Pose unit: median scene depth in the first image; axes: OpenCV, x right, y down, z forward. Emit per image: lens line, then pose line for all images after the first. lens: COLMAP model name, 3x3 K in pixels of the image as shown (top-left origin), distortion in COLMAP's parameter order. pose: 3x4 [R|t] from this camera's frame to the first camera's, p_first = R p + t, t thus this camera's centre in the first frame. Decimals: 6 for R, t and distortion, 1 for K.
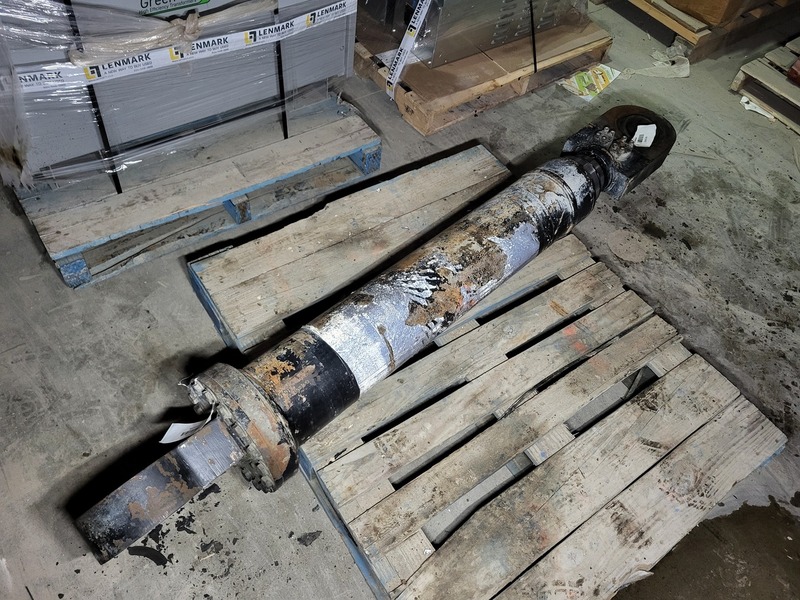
lens RADIAL K [[600.9, 0, 400.2], [0, 600.9, 304.7], [0, 0, 1]] dist [0.054883, -0.030444]
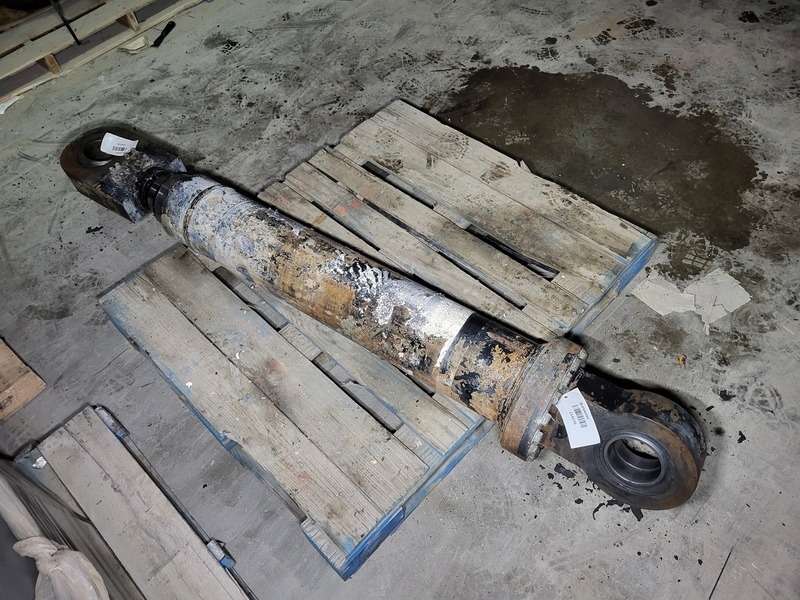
lens RADIAL K [[600.9, 0, 389.4], [0, 600.9, 302.7], [0, 0, 1]] dist [0.054883, -0.030444]
pose [[-0.185859, -0.854767, 0.484592, -0.484344], [0.824707, 0.132400, 0.549845, -0.532895], [-0.534149, 0.501840, 0.680324, 0.267402]]
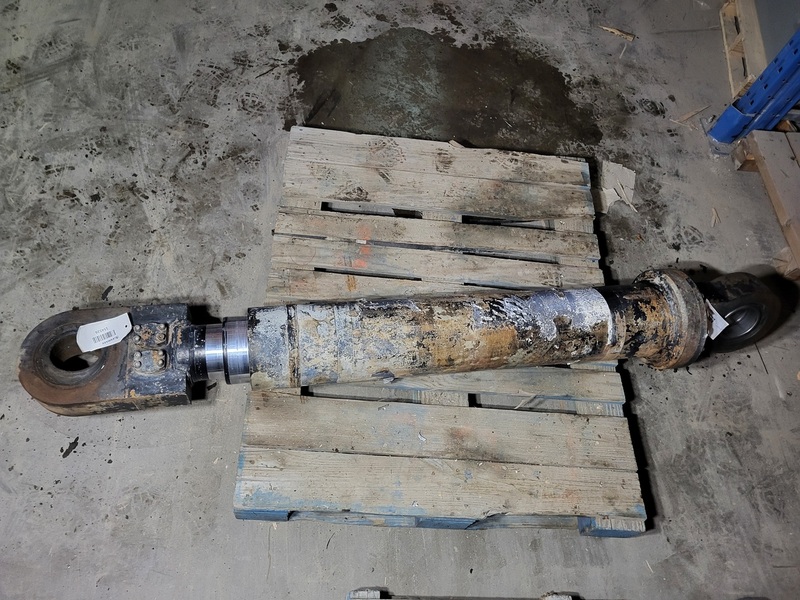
lens RADIAL K [[600.9, 0, 396.6], [0, 600.9, 296.3], [0, 0, 1]] dist [0.054883, -0.030444]
pose [[-0.776556, -0.624782, 0.081290, 0.110368], [0.332584, -0.296912, 0.895115, -1.013971], [-0.535116, 0.722143, 0.438362, 0.561859]]
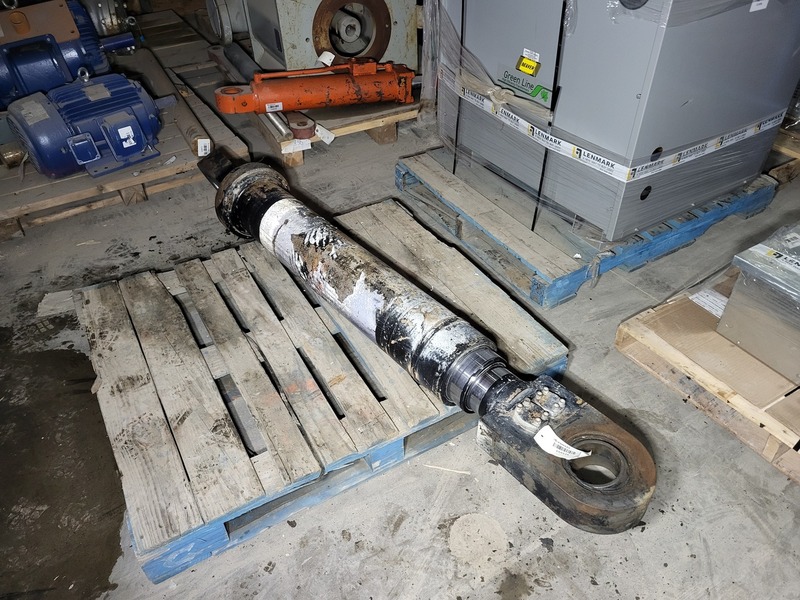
lens RADIAL K [[600.9, 0, 391.7], [0, 600.9, 301.2], [0, 0, 1]] dist [0.054883, -0.030444]
pose [[-0.101979, 0.546032, -0.831534, 1.134558], [-0.798172, 0.453988, 0.396001, -0.587830], [0.593736, 0.704091, 0.389530, 0.618684]]
